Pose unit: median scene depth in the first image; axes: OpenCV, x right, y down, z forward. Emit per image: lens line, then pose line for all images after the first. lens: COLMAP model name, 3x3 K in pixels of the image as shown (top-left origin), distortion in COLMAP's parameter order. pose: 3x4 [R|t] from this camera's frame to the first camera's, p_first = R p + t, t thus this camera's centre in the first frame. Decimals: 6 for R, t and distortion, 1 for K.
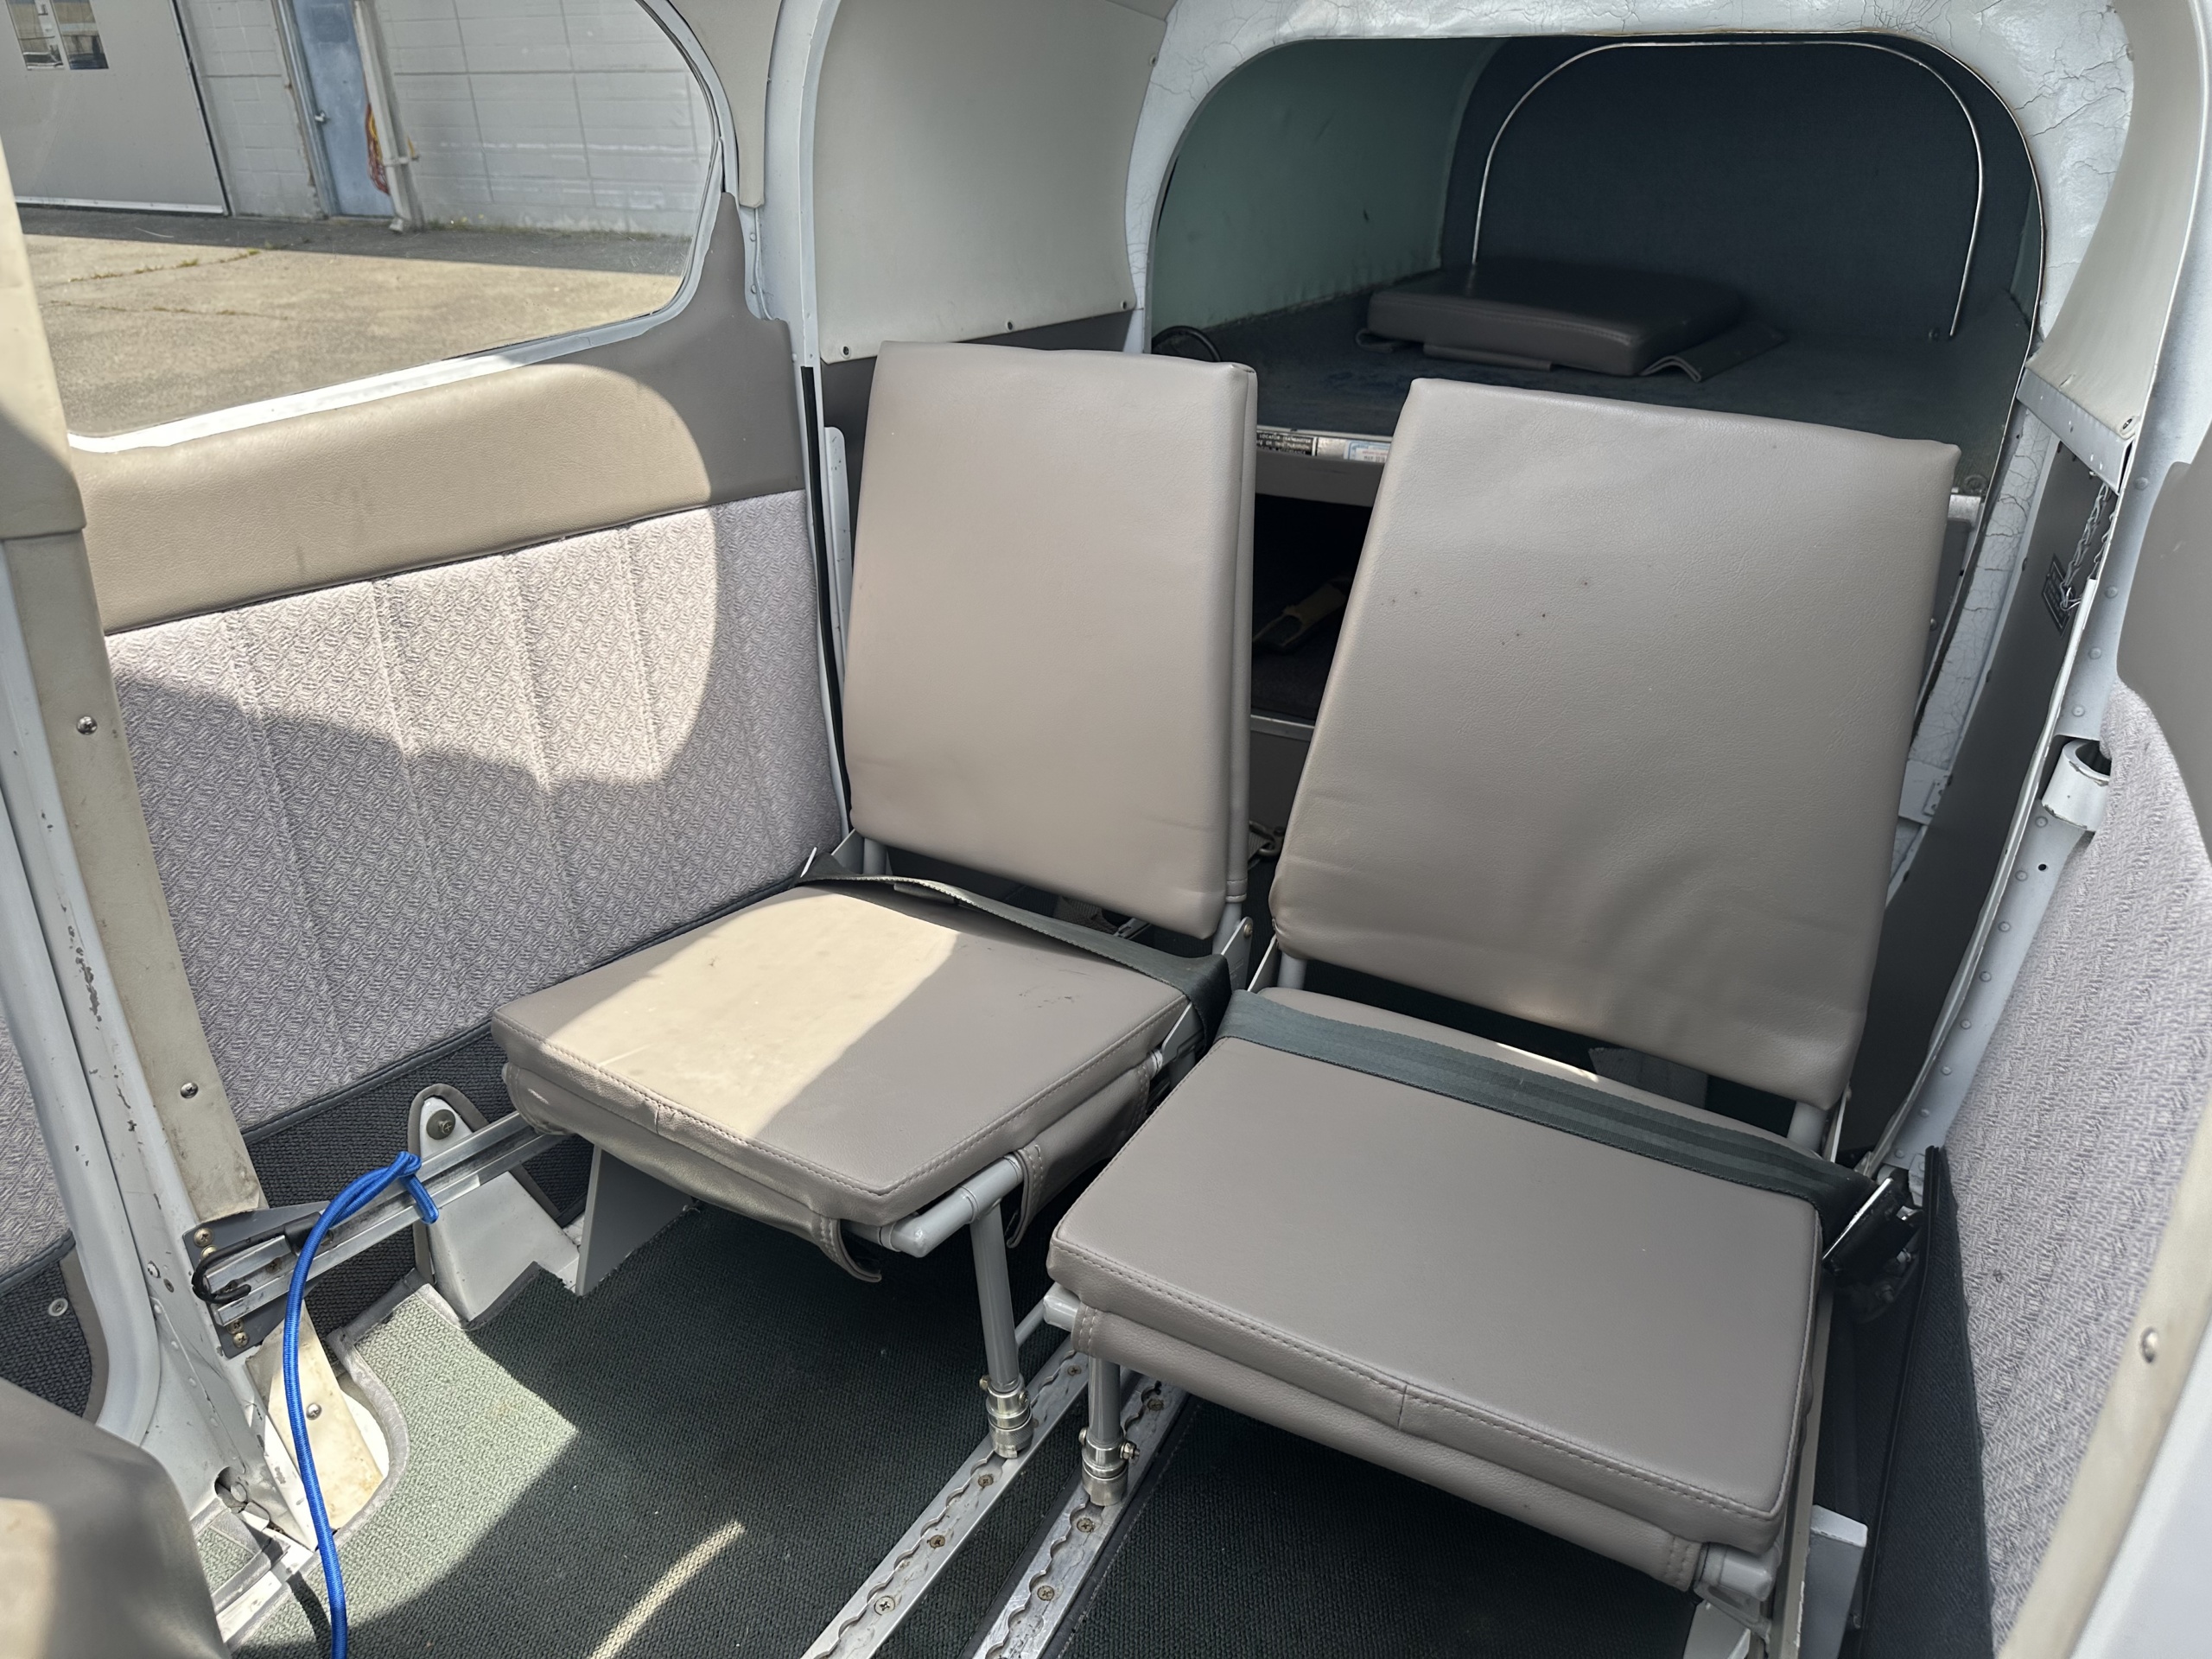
lens RADIAL K [[1583.0, 0, 1097.5], [0, 1583.0, 836.1], [0, 0, 1]] dist [-0.005722, -0.006054]
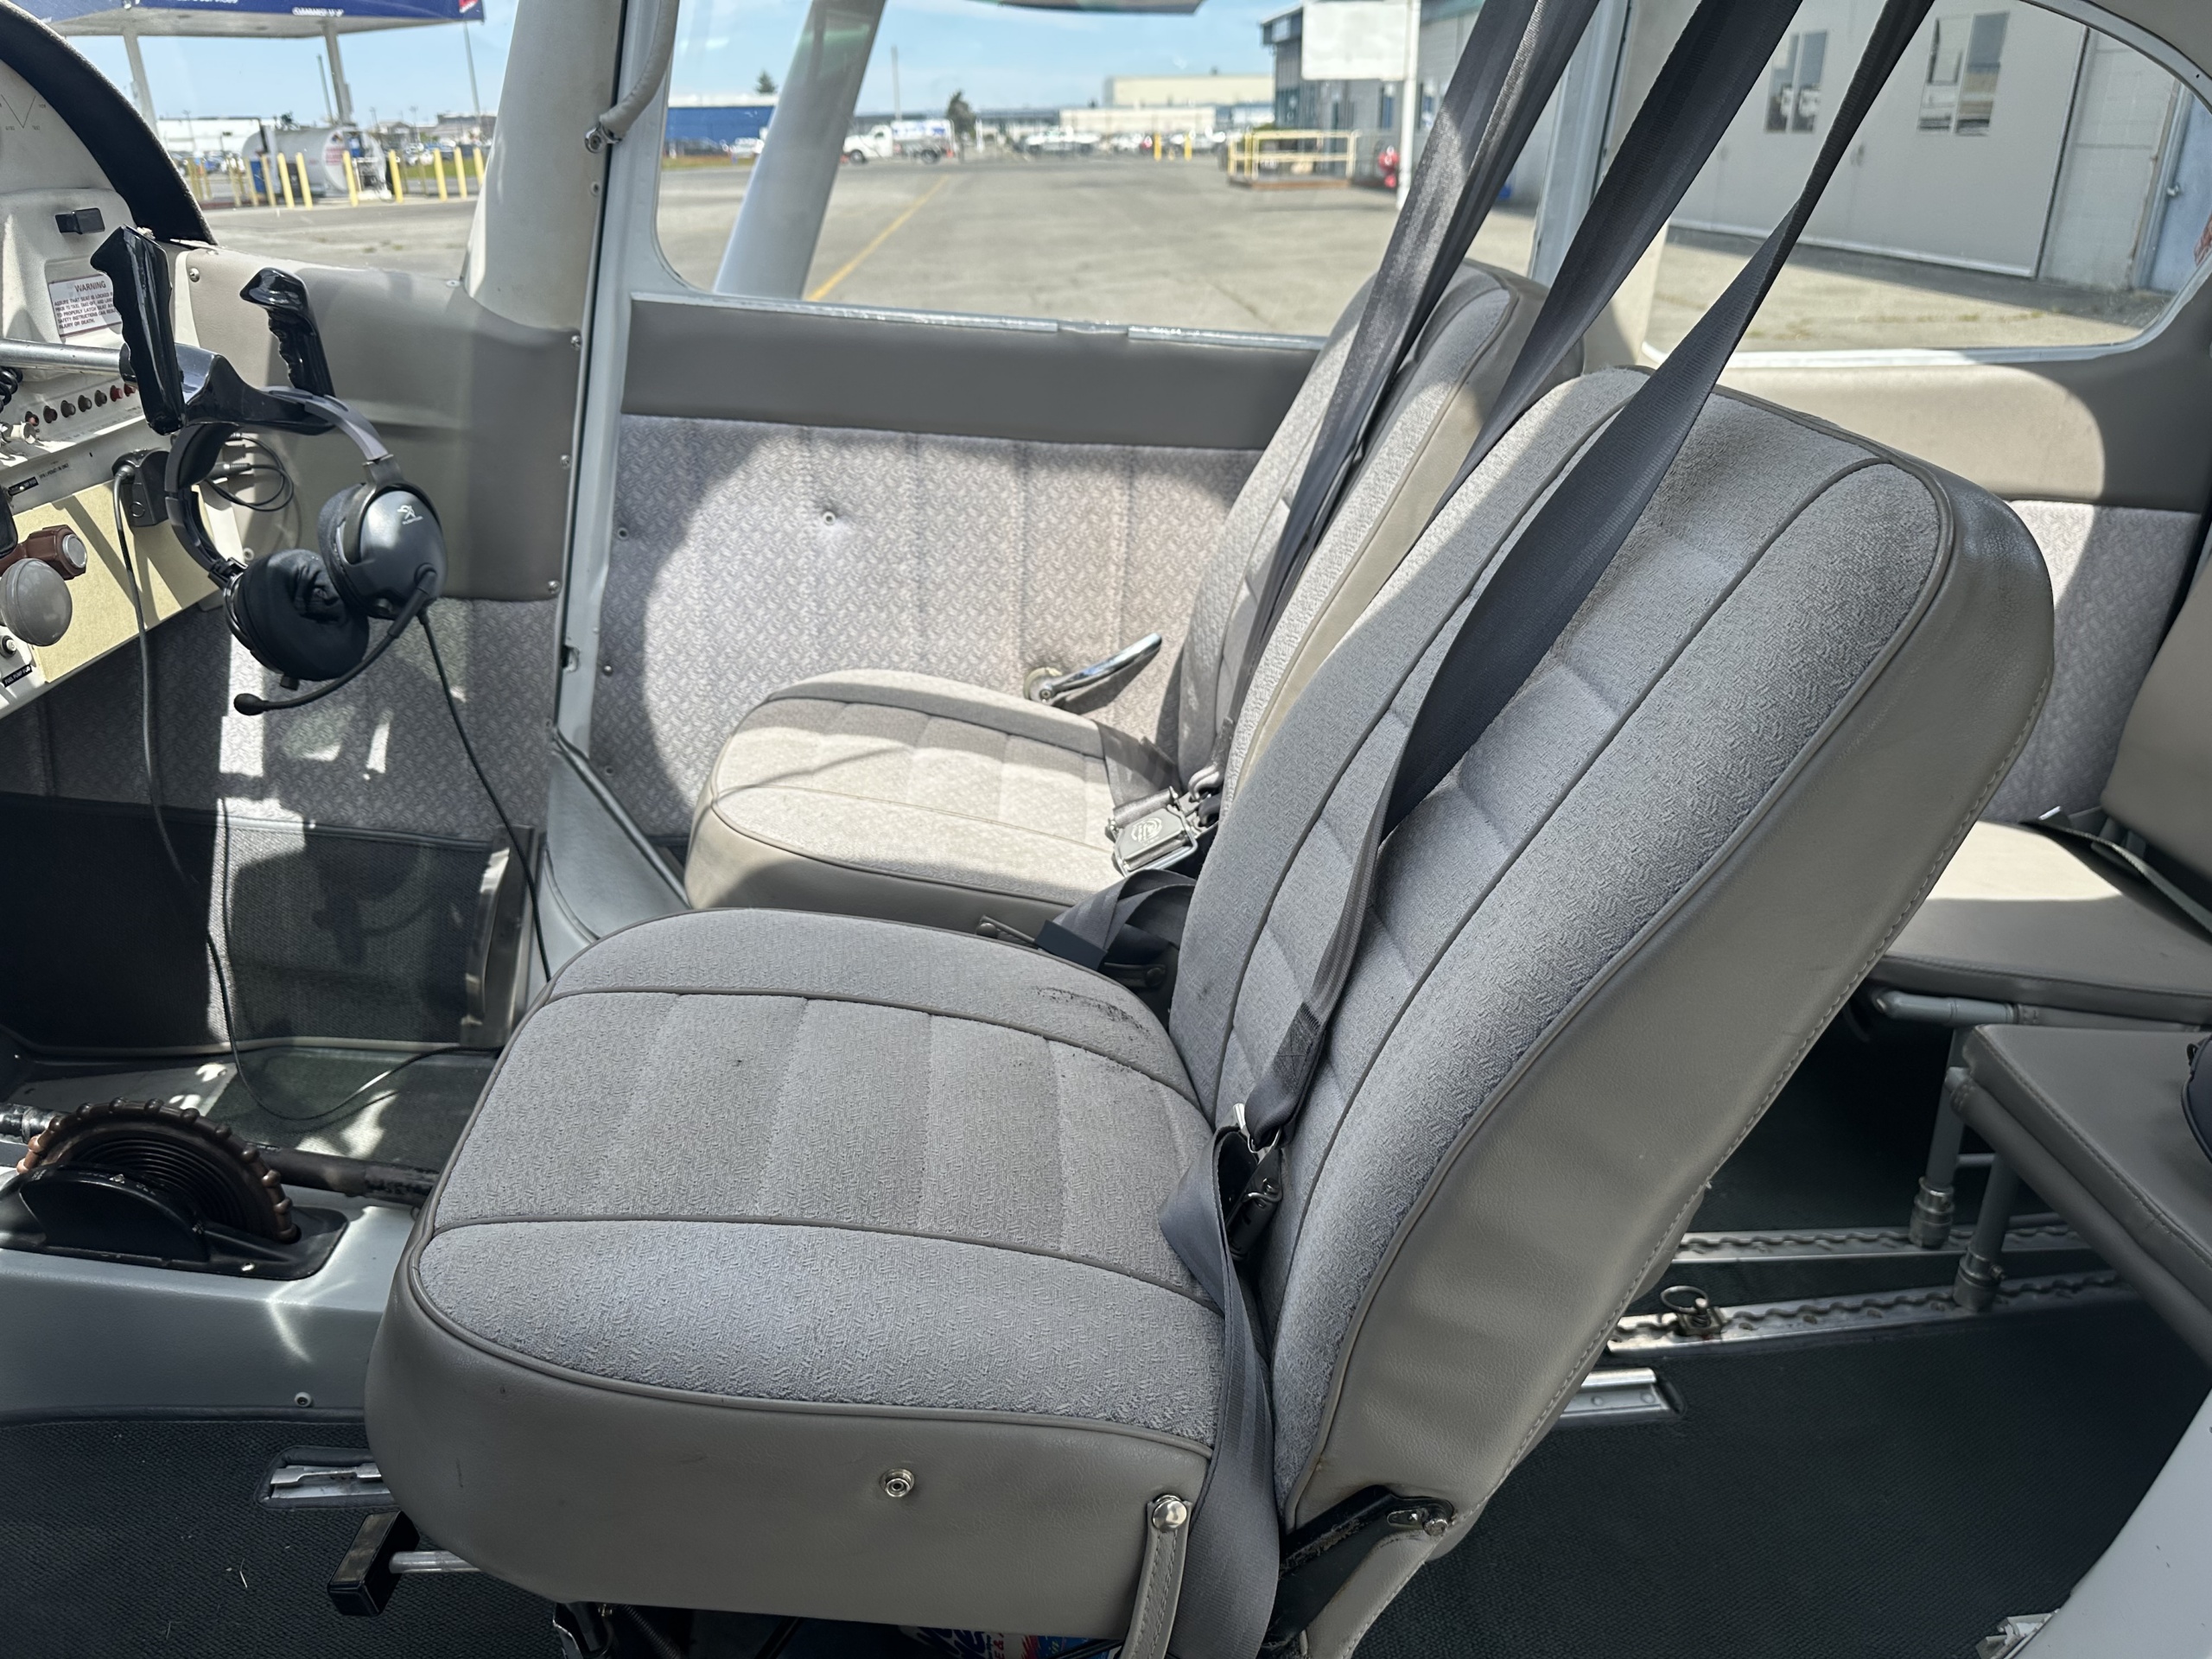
lens RADIAL K [[1583.0, 0, 1097.5], [0, 1583.0, 836.1], [0, 0, 1]] dist [-0.005722, -0.006054]
pose [[0.541562, 0.362441, -0.758516, 0.229923], [-0.388458, 0.908070, 0.156553, 0.085172], [0.745527, 0.209869, 0.632569, -0.182407]]
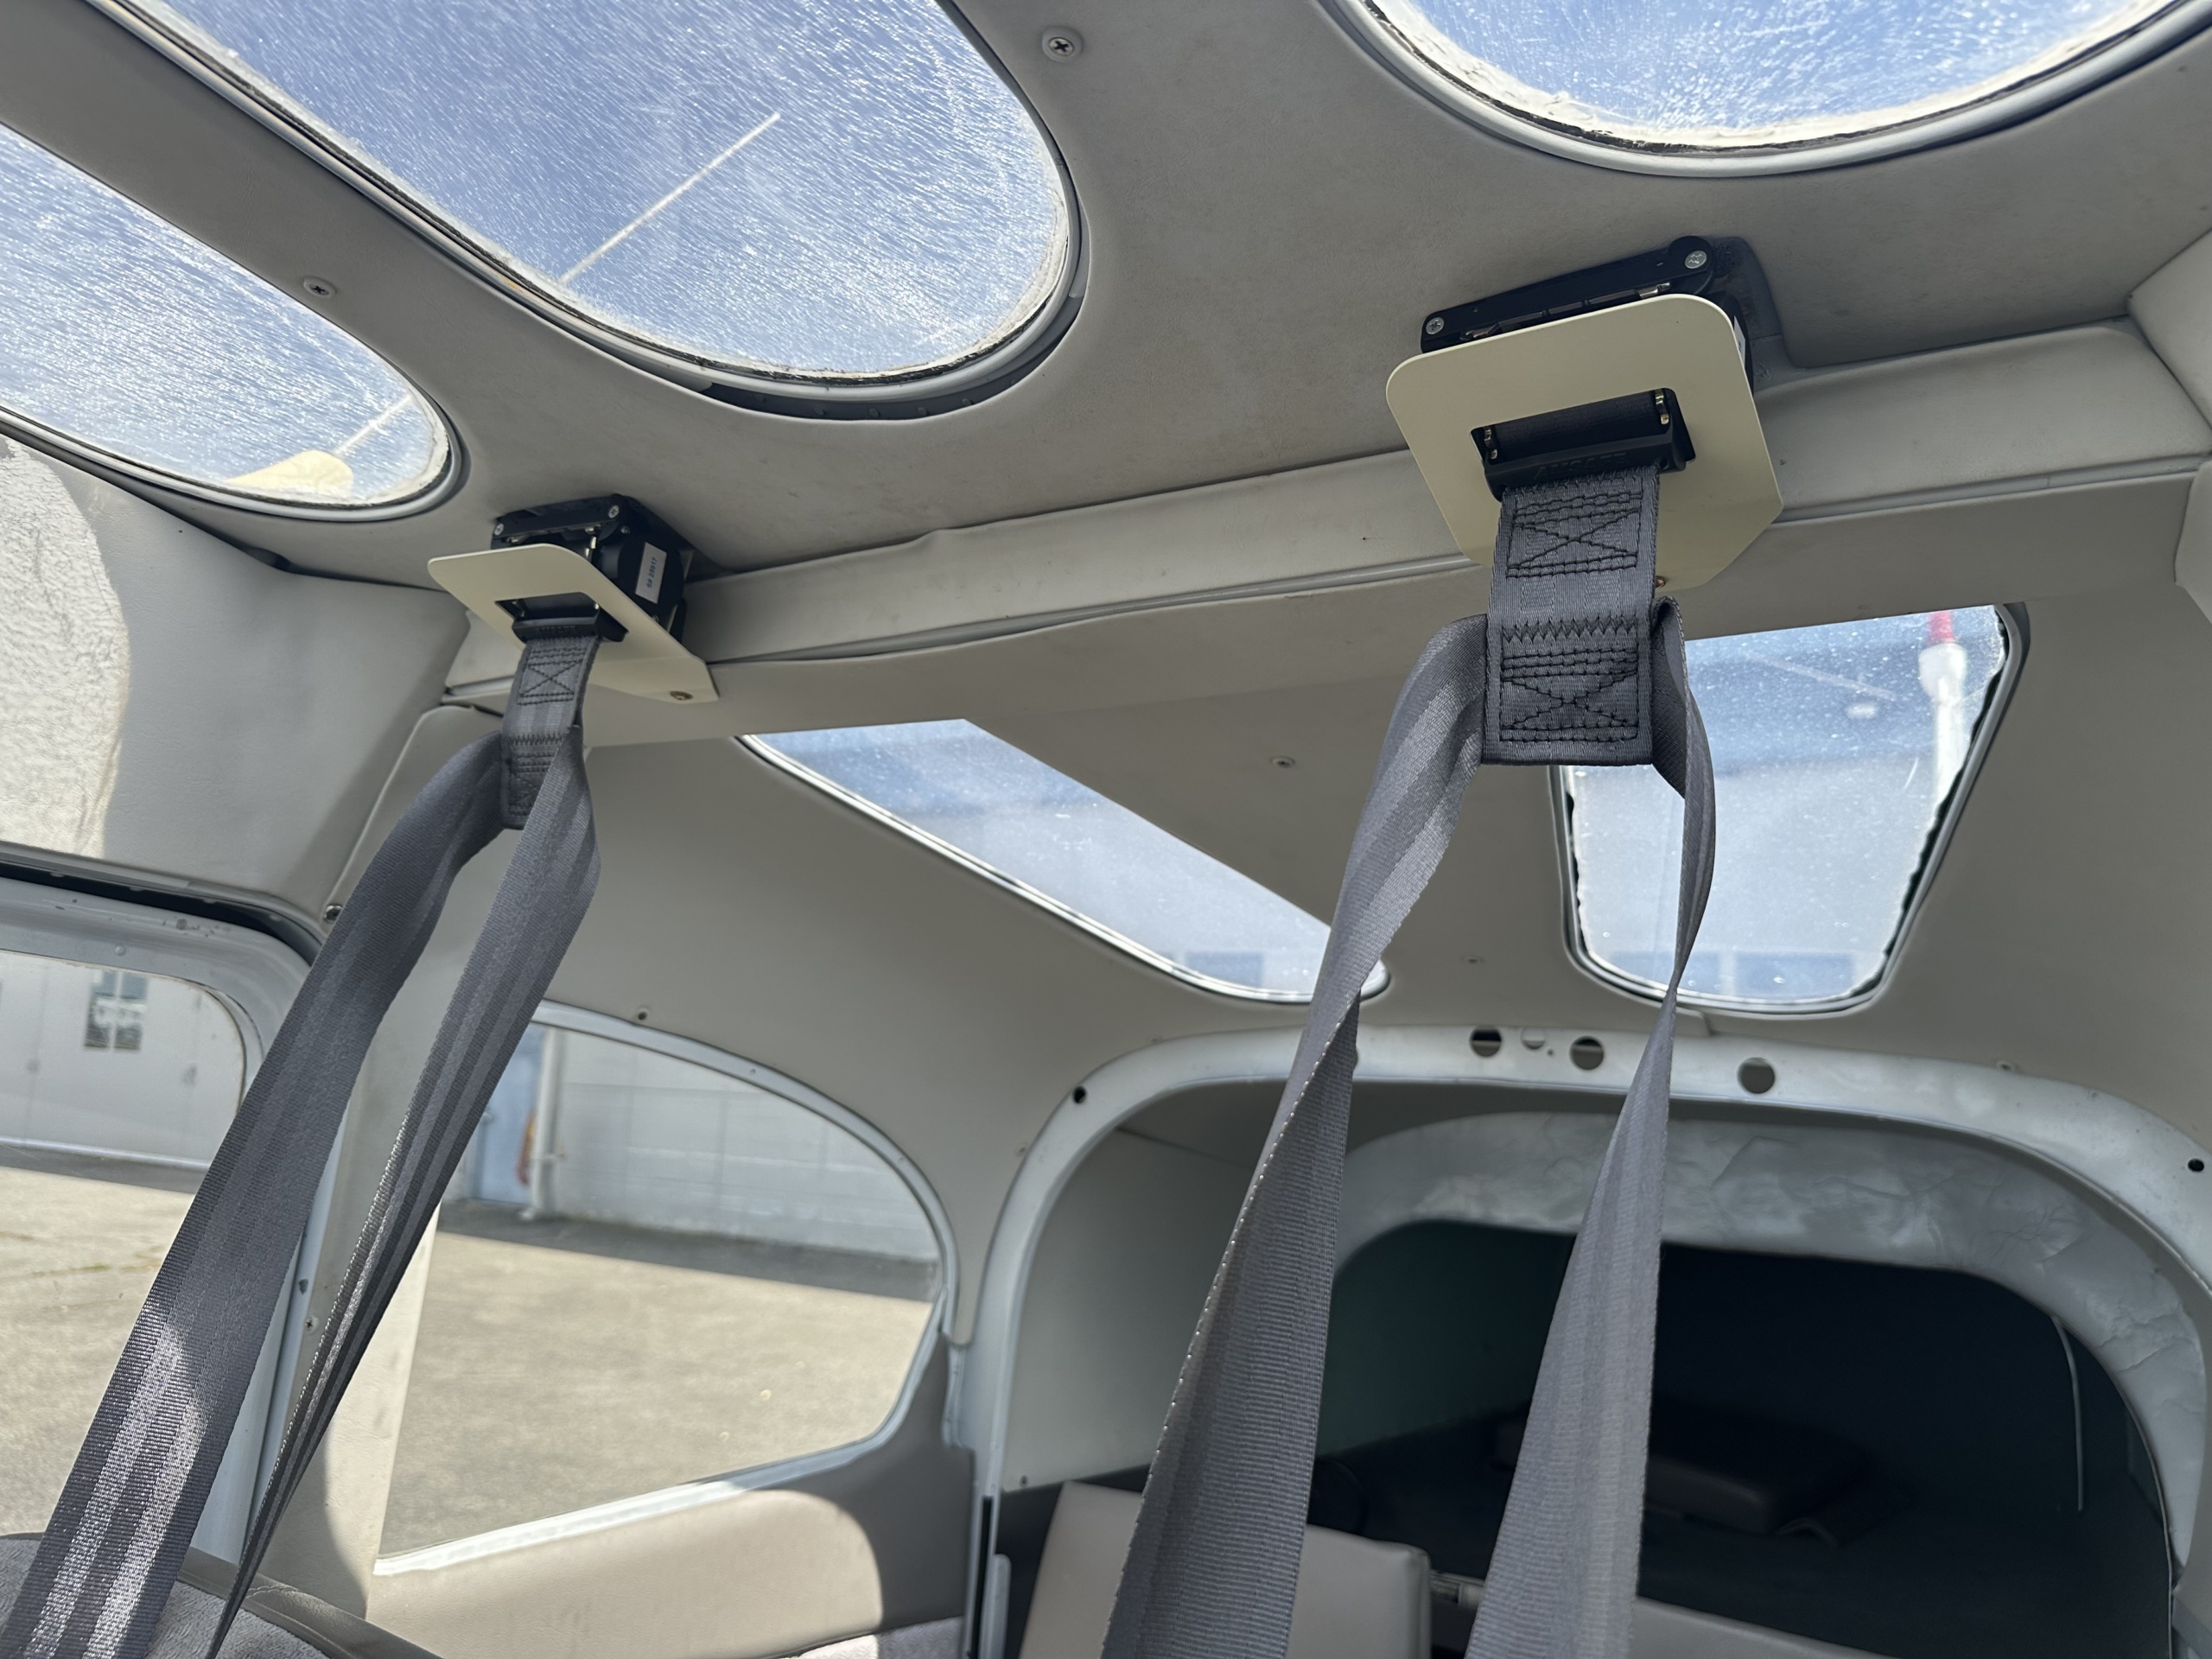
lens RADIAL K [[1581.9, 0, 1114.6], [0, 1581.9, 827.3], [0, 0, 1]] dist [-0.002064, -0.007332]
pose [[0.996682, 0.059155, -0.055904, -0.044456], [-0.080741, 0.805263, -0.587394, -0.027972], [0.010270, 0.589959, 0.807368, -0.081863]]
